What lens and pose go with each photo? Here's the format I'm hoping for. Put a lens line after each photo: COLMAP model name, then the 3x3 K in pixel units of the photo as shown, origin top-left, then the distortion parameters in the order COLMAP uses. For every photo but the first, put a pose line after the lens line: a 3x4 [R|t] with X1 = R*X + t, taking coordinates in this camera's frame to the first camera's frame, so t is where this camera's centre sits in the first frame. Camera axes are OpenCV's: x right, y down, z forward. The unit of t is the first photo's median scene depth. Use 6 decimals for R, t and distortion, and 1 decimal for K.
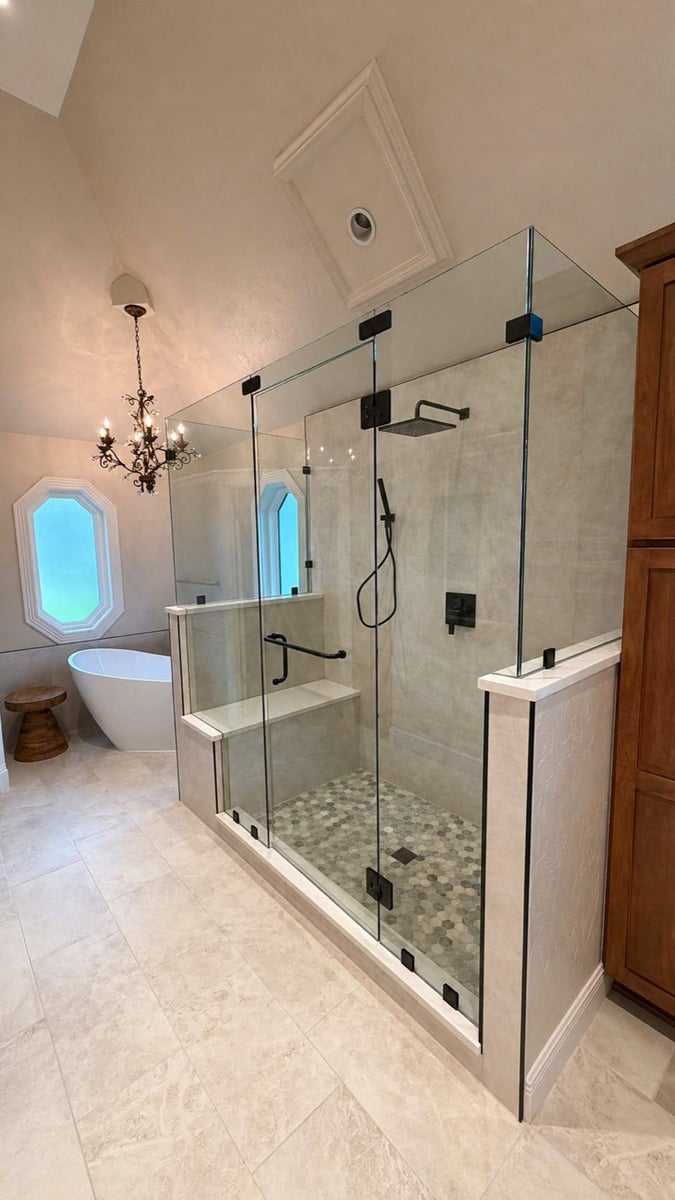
lens RADIAL K [[480.8, 0, 340.0], [0, 480.8, 591.0], [0, 0, 1]] dist [0.000067, 0.001994]
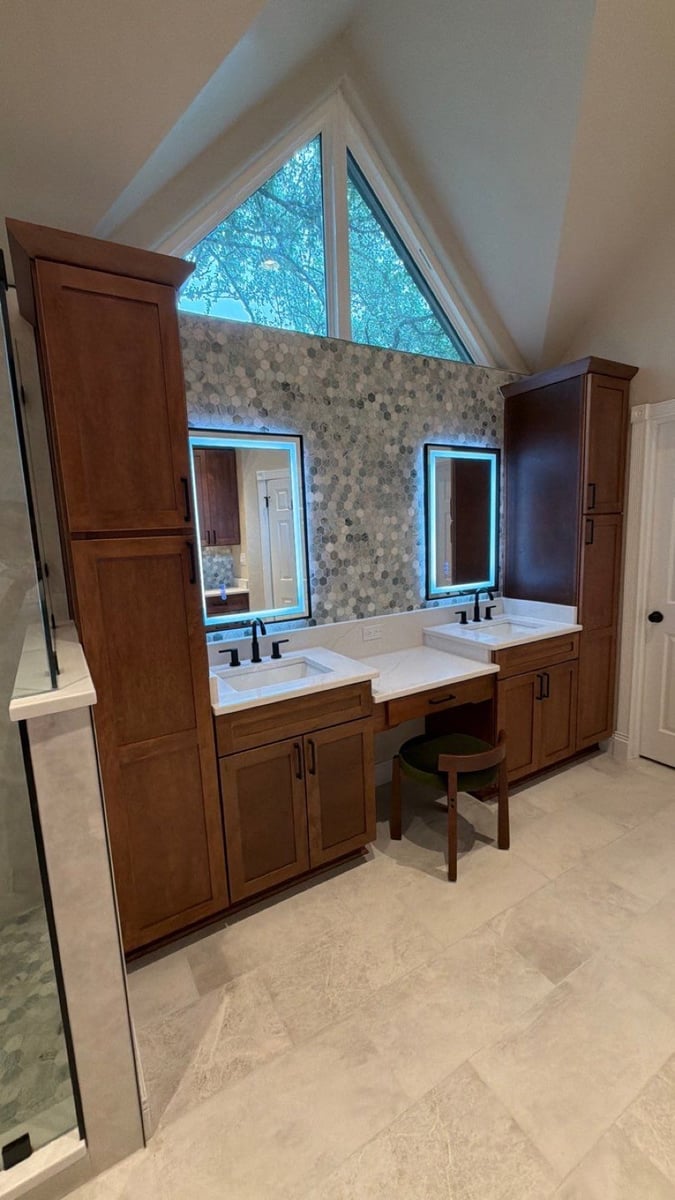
lens RADIAL K [[480.8, 0, 335.8], [0, 480.8, 599.9], [0, 0, 1]] dist [0.000067, 0.001994]
pose [[0.177403, -0.124956, 0.976173, -0.183454], [0.135866, 0.985518, 0.101461, 0.003503], [-0.974715, 0.114629, 0.191811, 0.179779]]
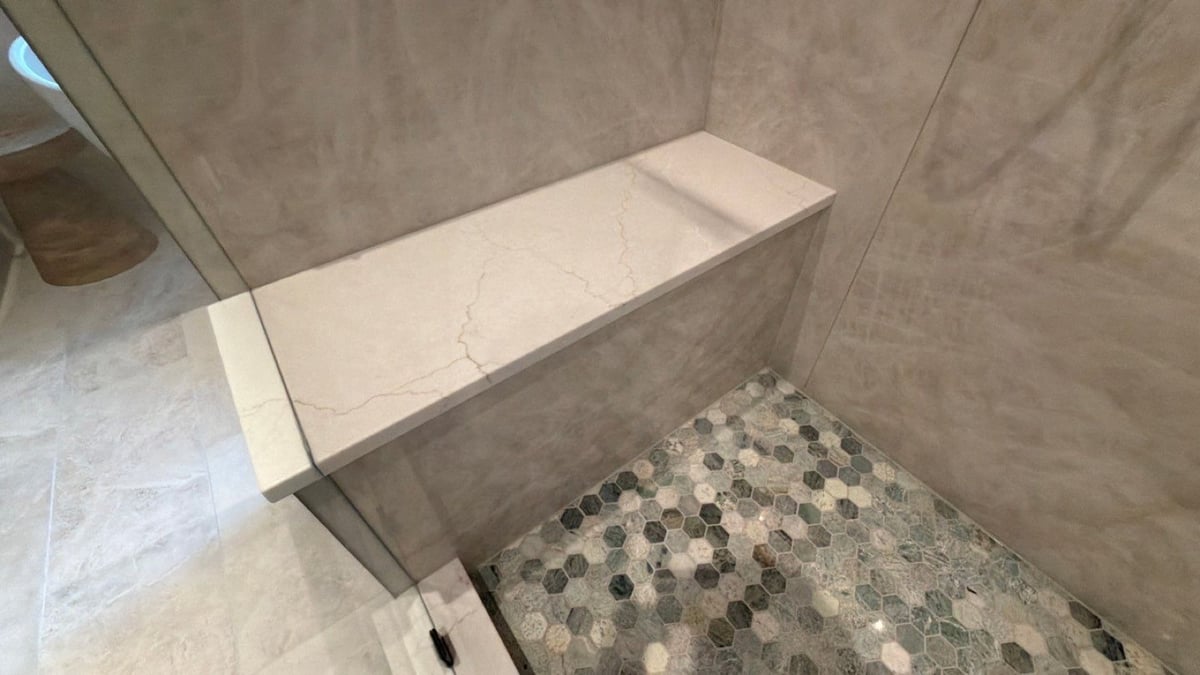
lens RADIAL K [[480.8, 0, 598.8], [0, 480.8, 340.7], [0, 0, 1]] dist [0.000067, 0.001994]
pose [[0.996846, 0.071288, -0.034884, -0.123797], [-0.032262, 0.765559, 0.642557, 0.114291], [0.072512, -0.639404, 0.765444, 0.928056]]
